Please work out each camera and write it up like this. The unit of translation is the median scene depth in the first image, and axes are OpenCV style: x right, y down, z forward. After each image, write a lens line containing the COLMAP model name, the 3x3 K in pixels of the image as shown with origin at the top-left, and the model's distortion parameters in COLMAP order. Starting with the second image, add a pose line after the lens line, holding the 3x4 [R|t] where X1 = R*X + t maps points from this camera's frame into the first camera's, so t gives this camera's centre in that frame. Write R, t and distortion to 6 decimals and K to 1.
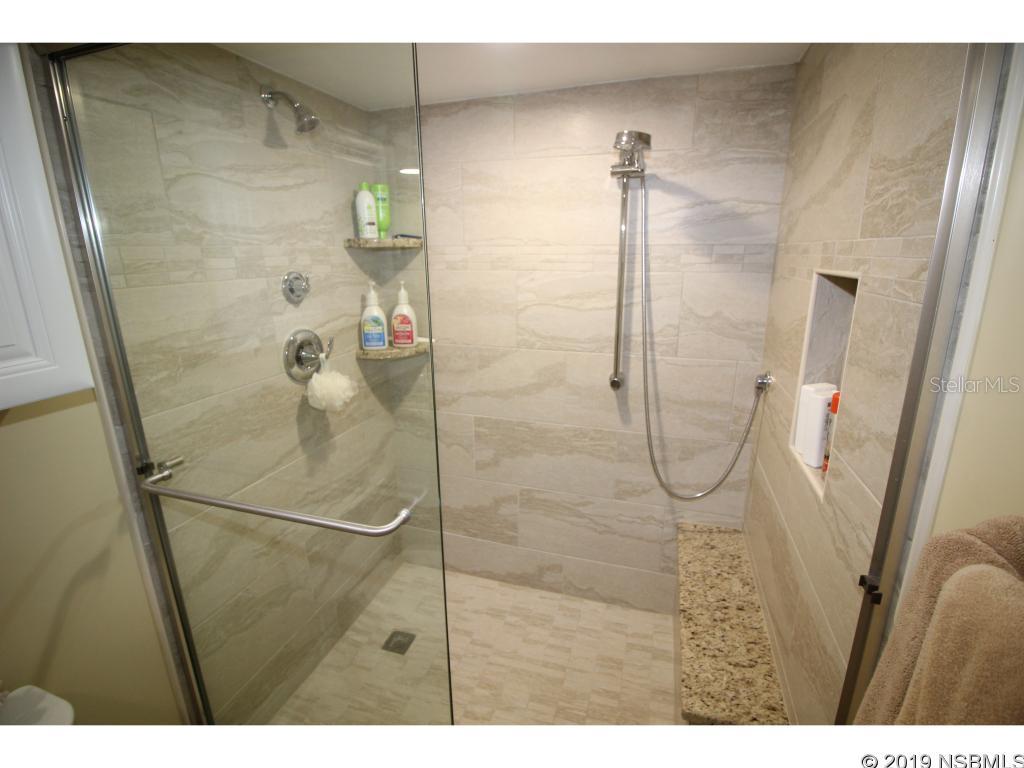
lens RADIAL K [[475.1, 0, 512.0], [0, 475.1, 384.0], [0, 0, 1]] dist [-0.003411, -0.010951]
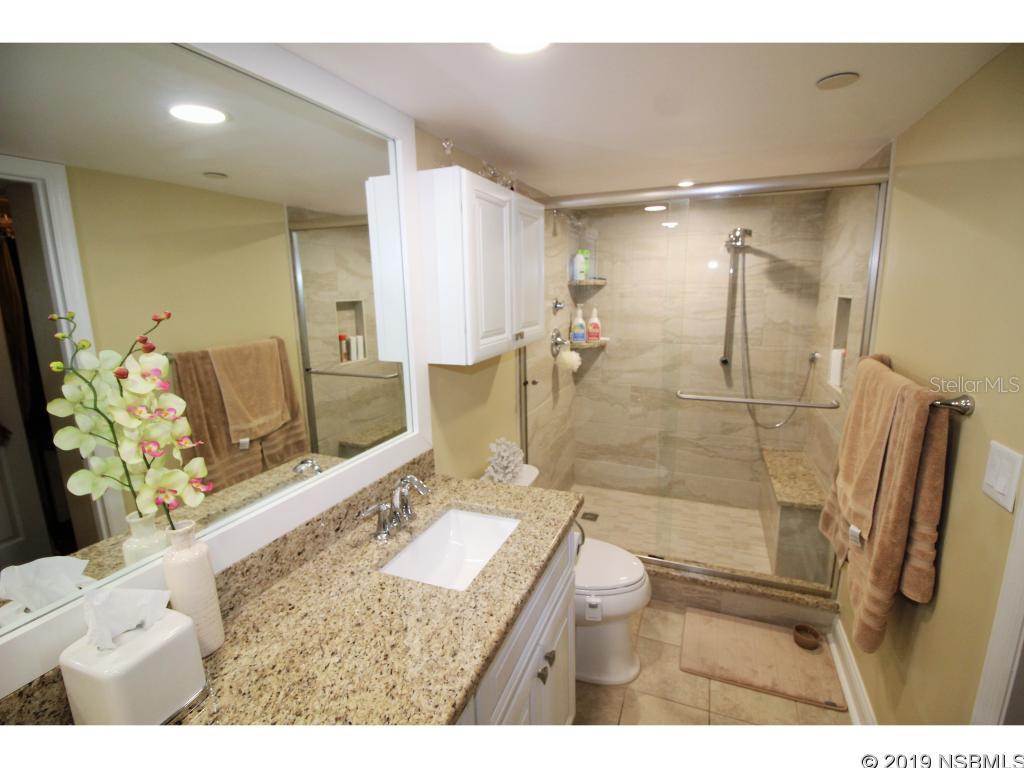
lens RADIAL K [[475.1, 0, 512.0], [0, 475.1, 384.0], [0, 0, 1]] dist [-0.003411, -0.010951]
pose [[0.996722, 0.013752, -0.079720, -0.409098], [-0.019242, 0.997465, -0.068505, 0.209336], [0.078576, 0.069814, 0.994461, -0.764689]]
